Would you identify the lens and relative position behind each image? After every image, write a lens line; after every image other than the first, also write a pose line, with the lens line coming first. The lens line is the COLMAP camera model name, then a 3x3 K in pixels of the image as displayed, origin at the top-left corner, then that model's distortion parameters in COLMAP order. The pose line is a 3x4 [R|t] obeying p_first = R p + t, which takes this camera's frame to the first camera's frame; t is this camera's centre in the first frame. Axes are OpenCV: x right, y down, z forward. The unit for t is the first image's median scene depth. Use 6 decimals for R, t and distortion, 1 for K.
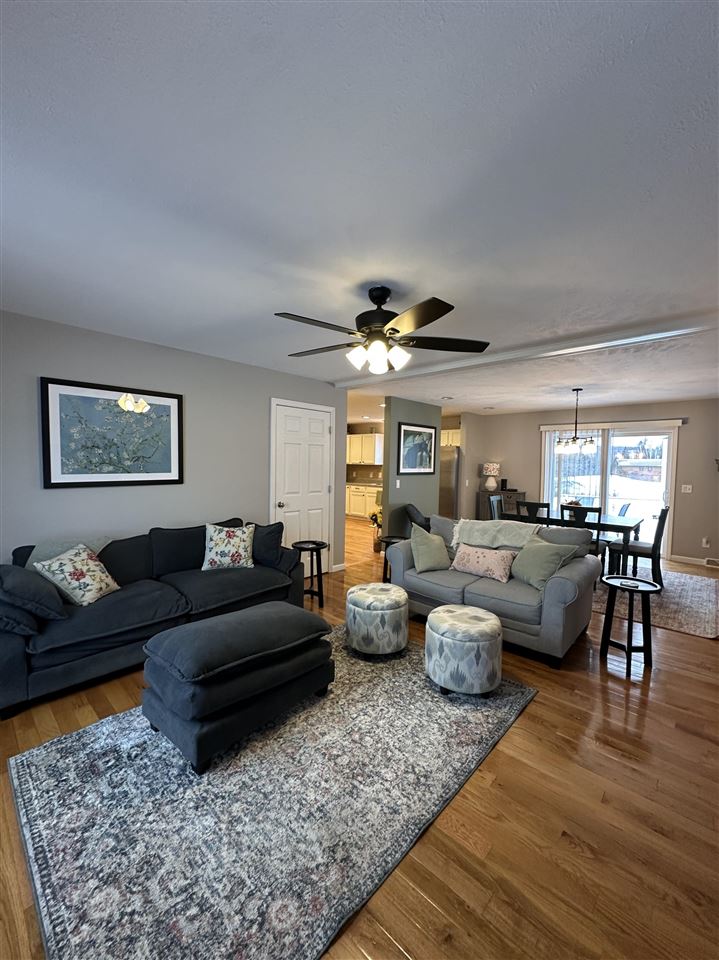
lens RADIAL K [[384.8, 0, 359.5], [0, 384.8, 480.0], [0, 0, 1]] dist [-0.002138, 0.000405]
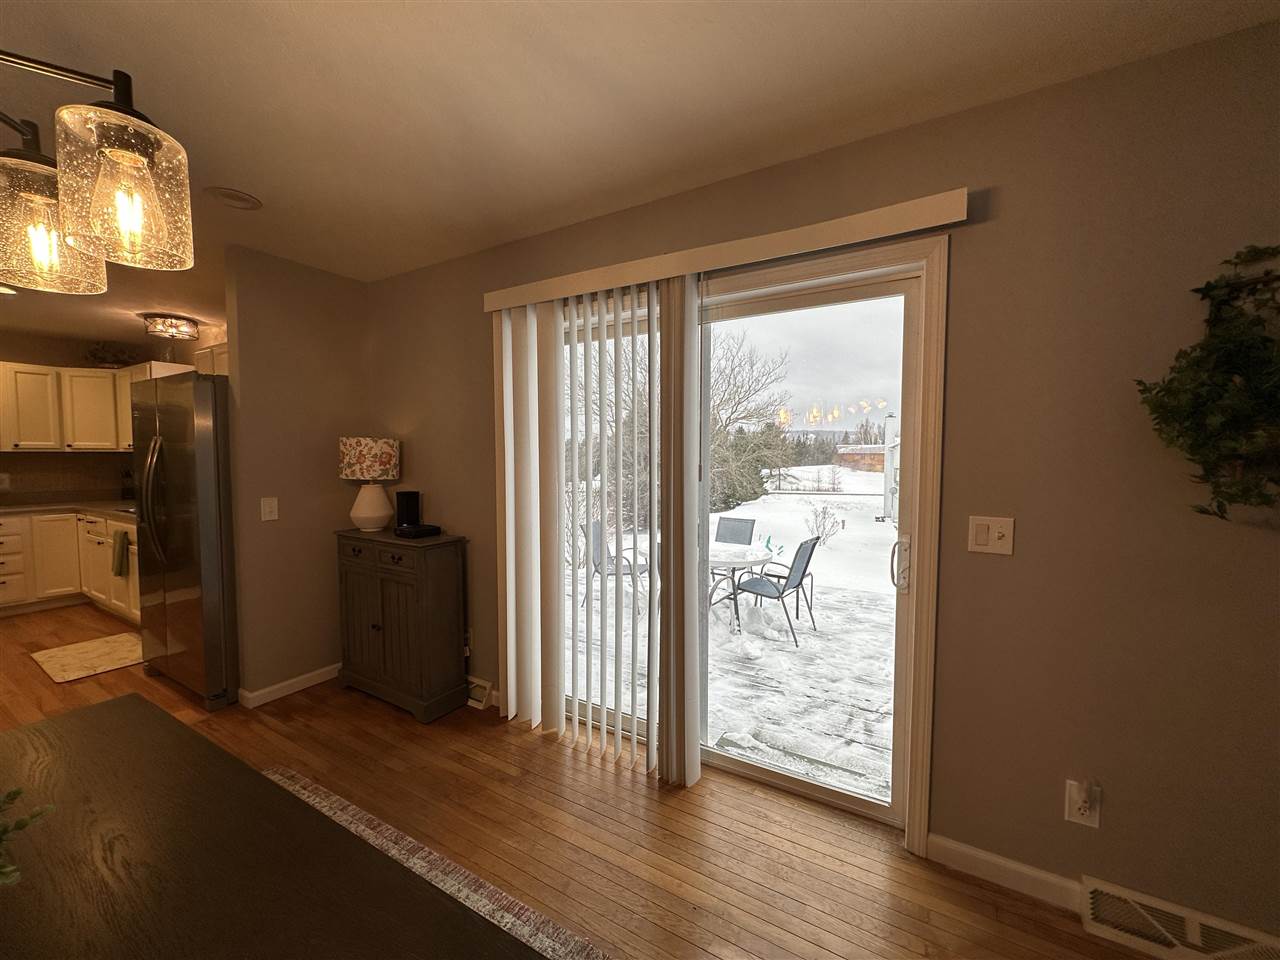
lens RADIAL K [[510.6, 0, 638.6], [0, 510.6, 478.3], [0, 0, 1]] dist [-0.001151, 0.000250]
pose [[0.976294, -0.025166, 0.214980, 0.555374], [0.024424, 0.999683, 0.006109, -0.012881], [-0.215066, -0.000713, 0.976599, 0.705528]]
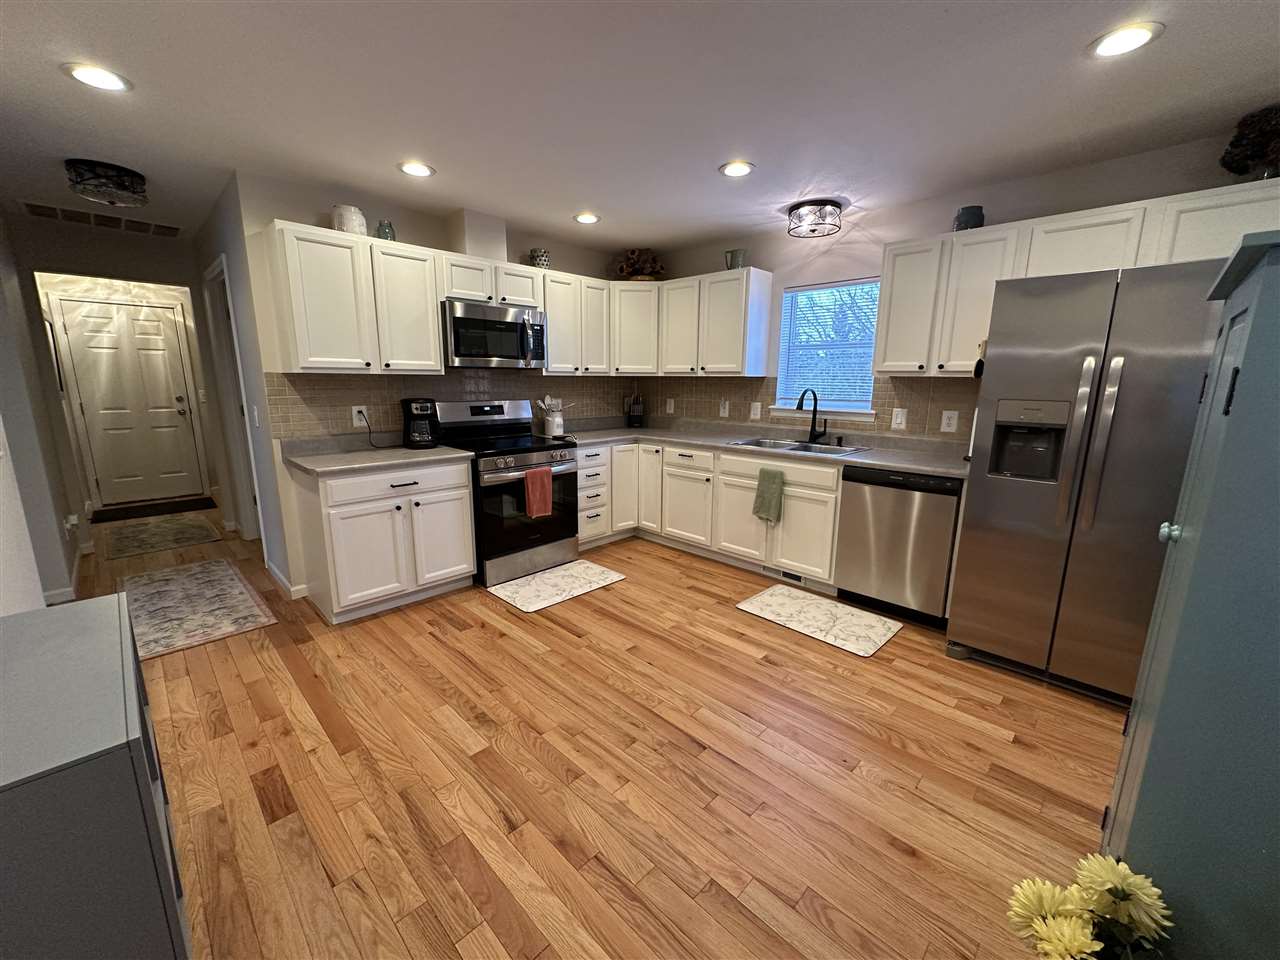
lens RADIAL K [[510.6, 0, 638.6], [0, 510.6, 478.3], [0, 0, 1]] dist [-0.001151, 0.000250]
pose [[0.999699, -0.006470, -0.023656, -0.051124], [0.009901, 0.988945, 0.147952, -0.032354], [0.022437, -0.148142, 0.988712, 0.909862]]
